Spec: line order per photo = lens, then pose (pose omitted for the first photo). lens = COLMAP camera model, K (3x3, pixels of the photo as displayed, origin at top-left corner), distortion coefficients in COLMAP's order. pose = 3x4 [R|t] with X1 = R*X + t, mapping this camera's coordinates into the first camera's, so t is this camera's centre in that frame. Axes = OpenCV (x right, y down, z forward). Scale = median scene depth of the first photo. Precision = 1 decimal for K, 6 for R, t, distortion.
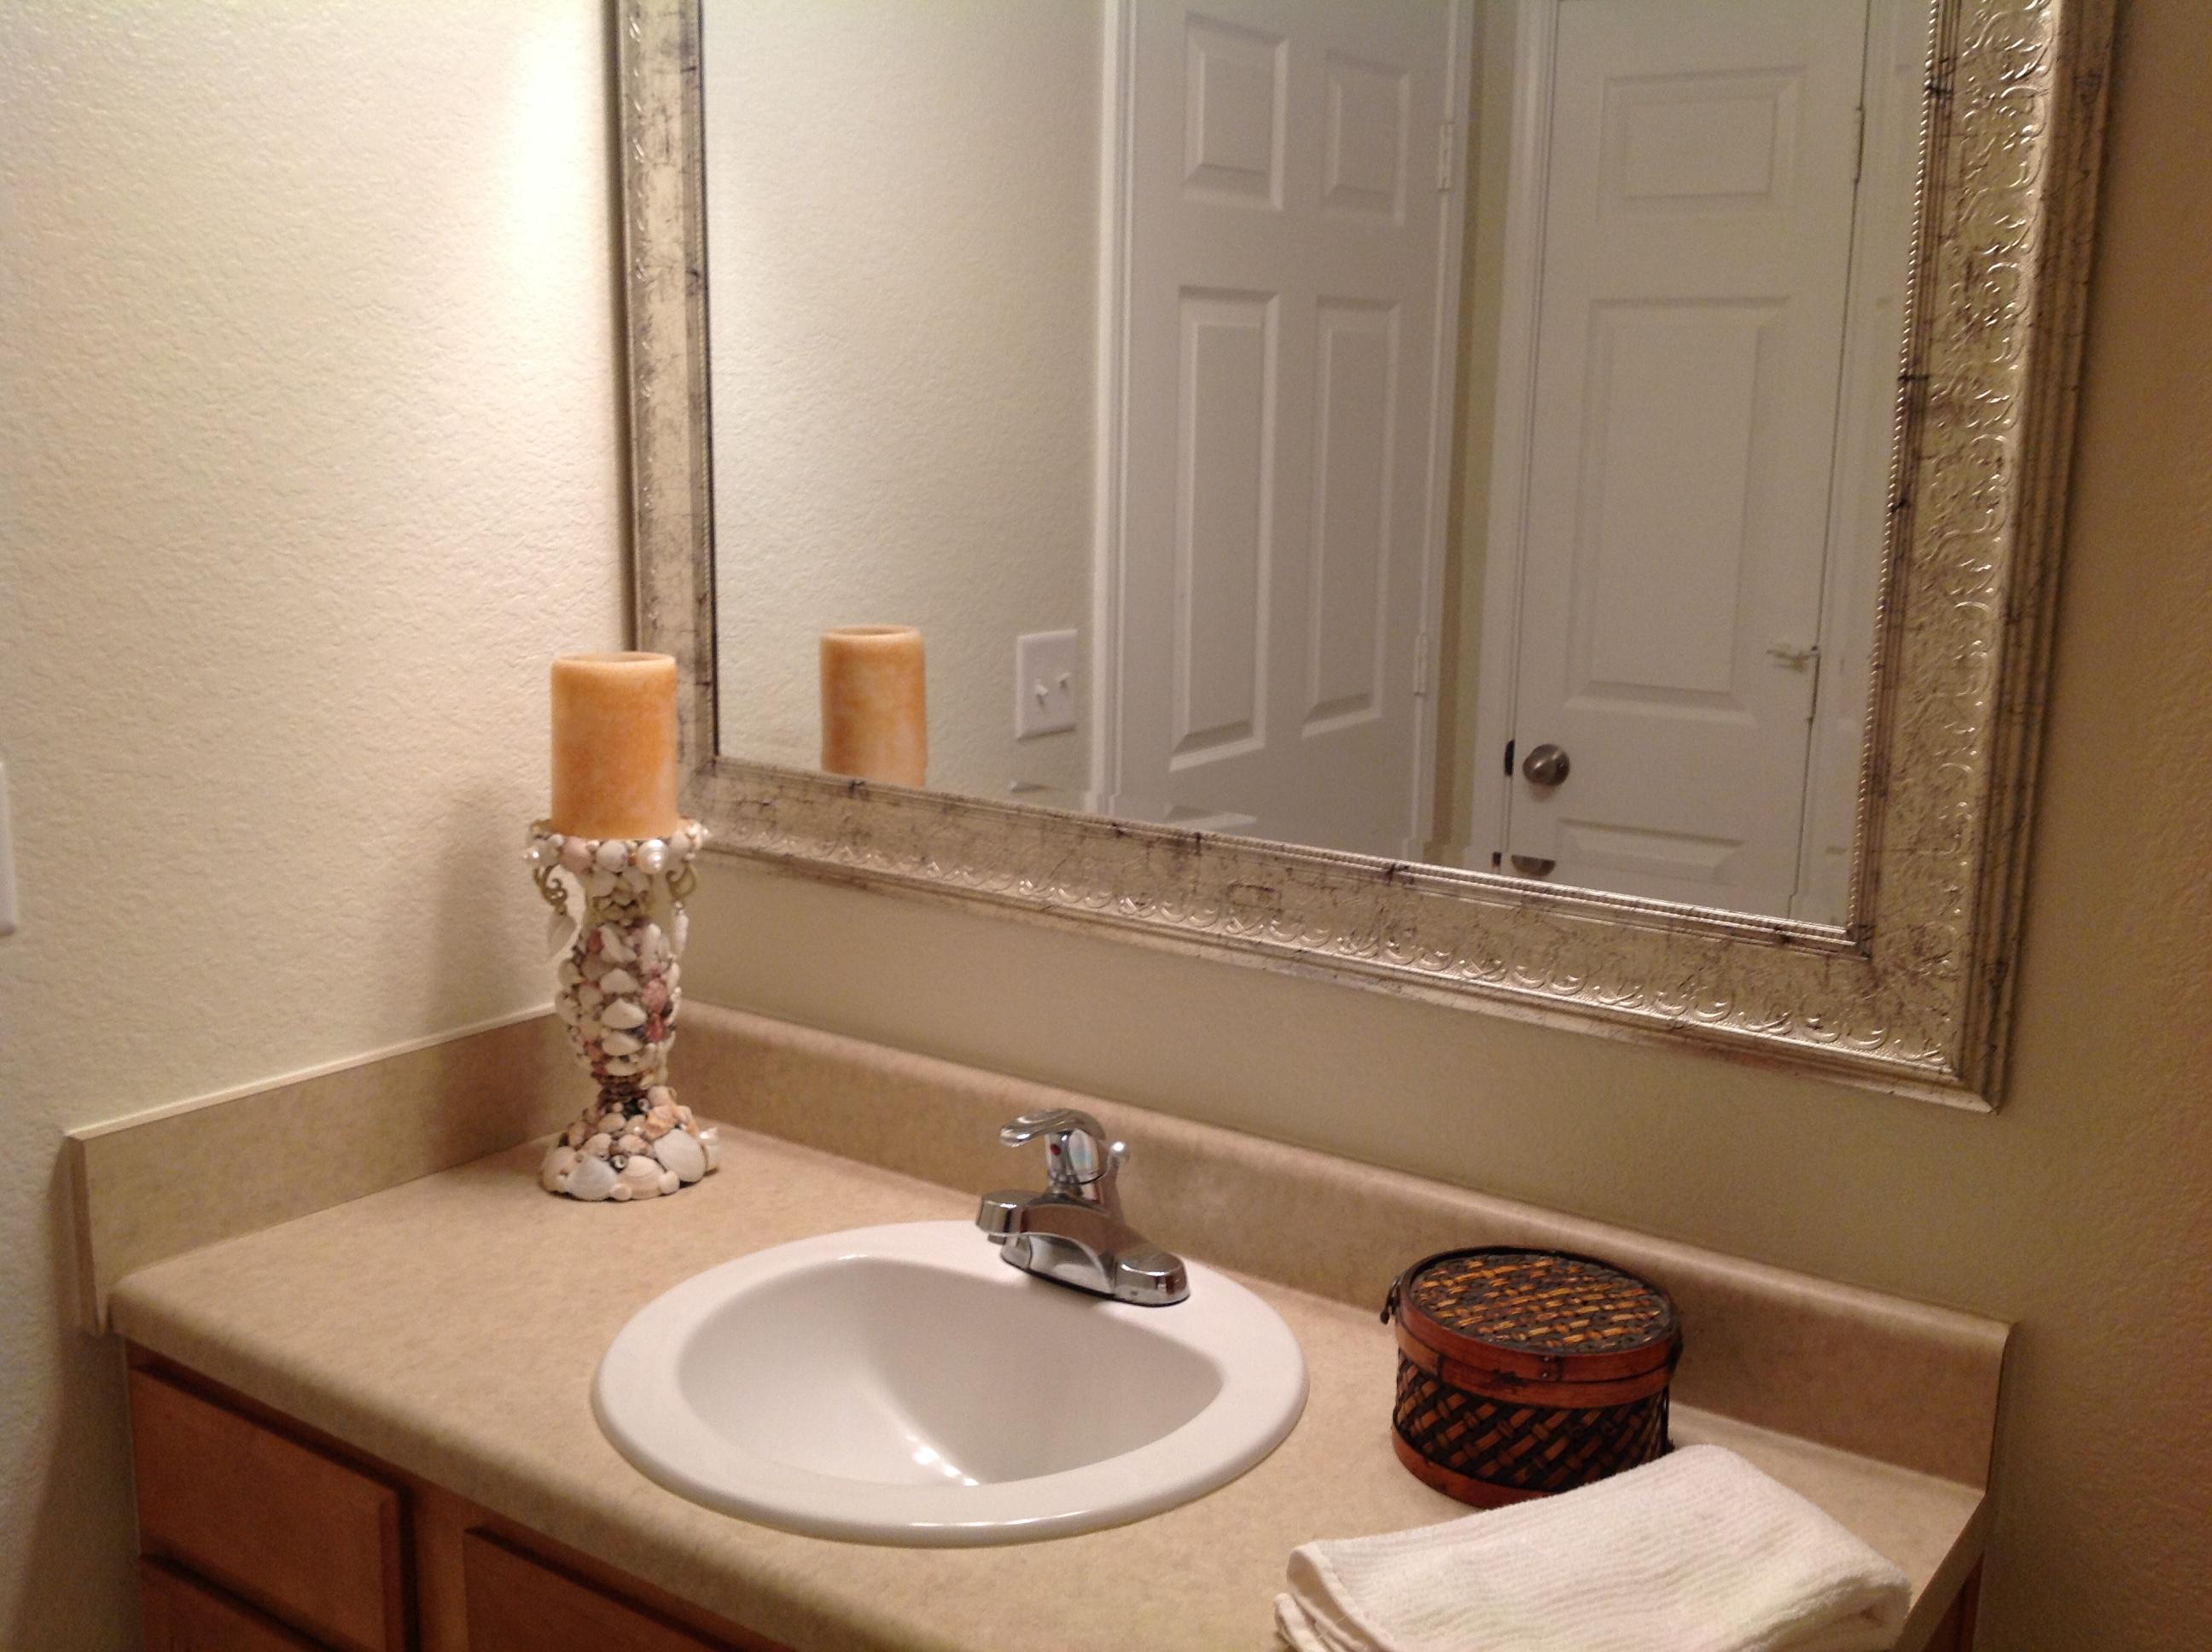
lens RADIAL K [[2235.0, 0, 1106.0], [0, 2235.0, 826.0], [0, 0, 1]] dist [0.044166, 0.000718]
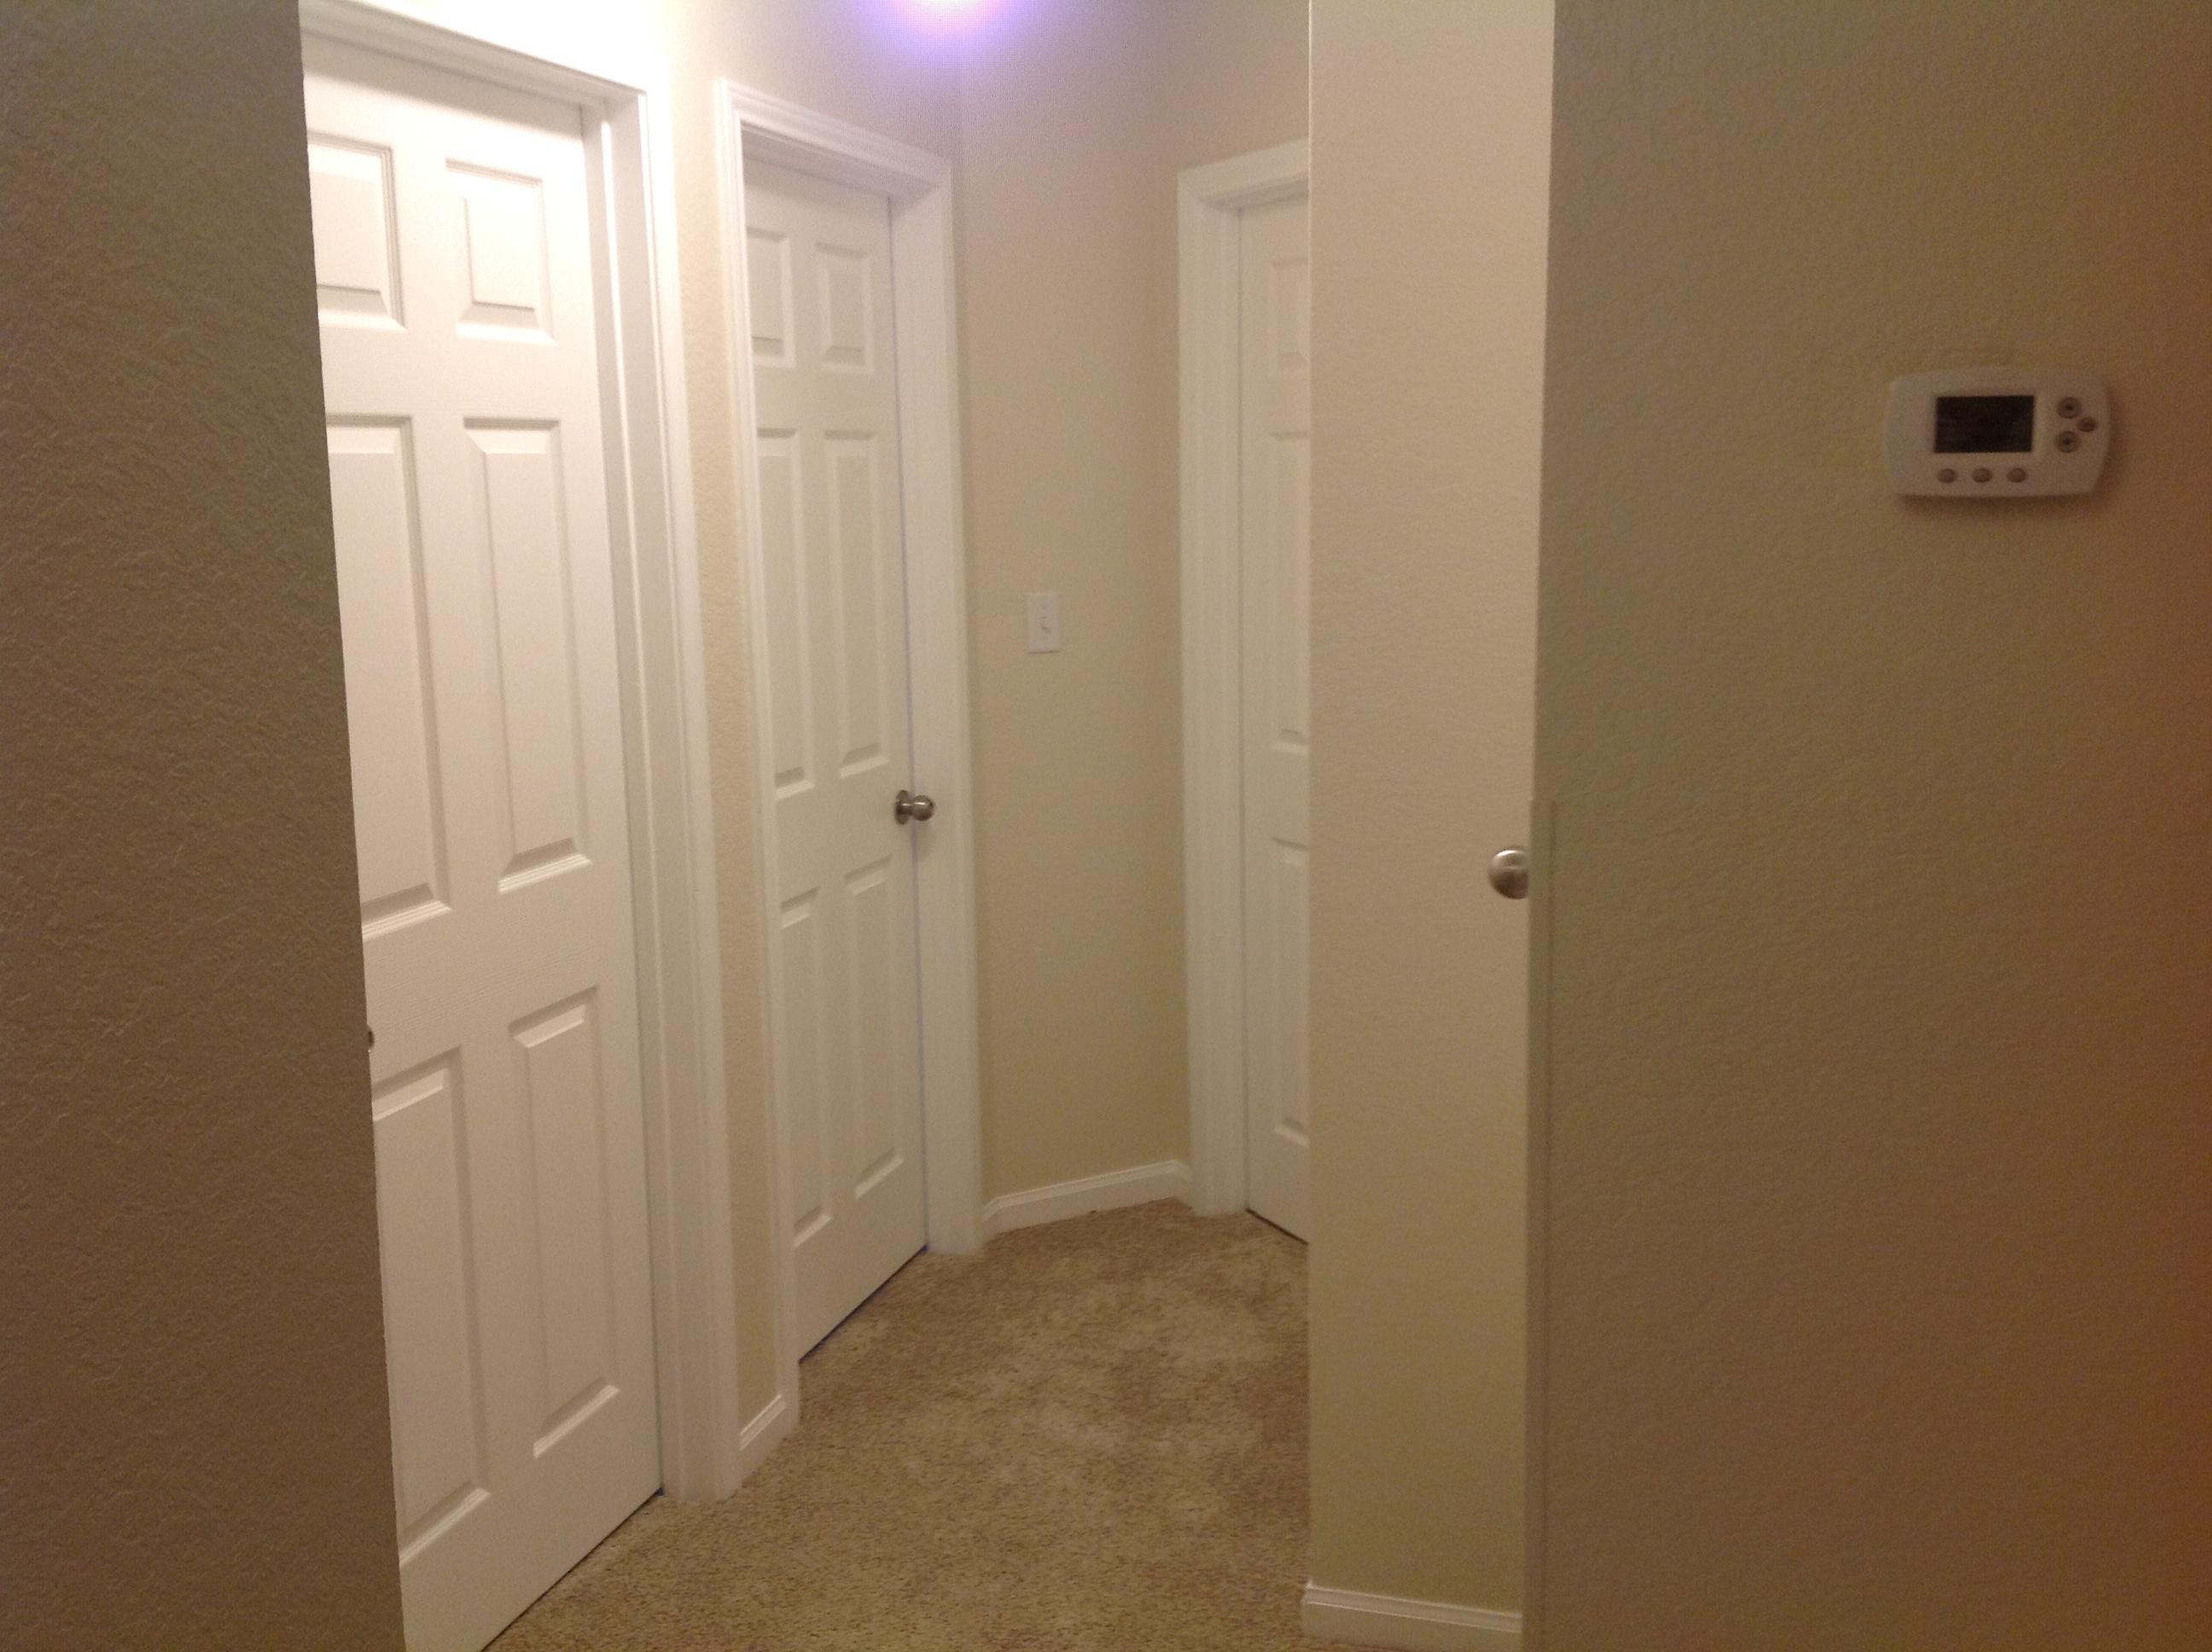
lens RADIAL K [[2235.0, 0, 1106.0], [0, 2235.0, 826.0], [0, 0, 1]] dist [0.044166, 0.000718]
pose [[0.945995, -0.080158, 0.314114, -0.174962], [0.096141, 0.994727, -0.035701, 0.048279], [-0.309596, 0.063973, 0.948714, -0.245879]]
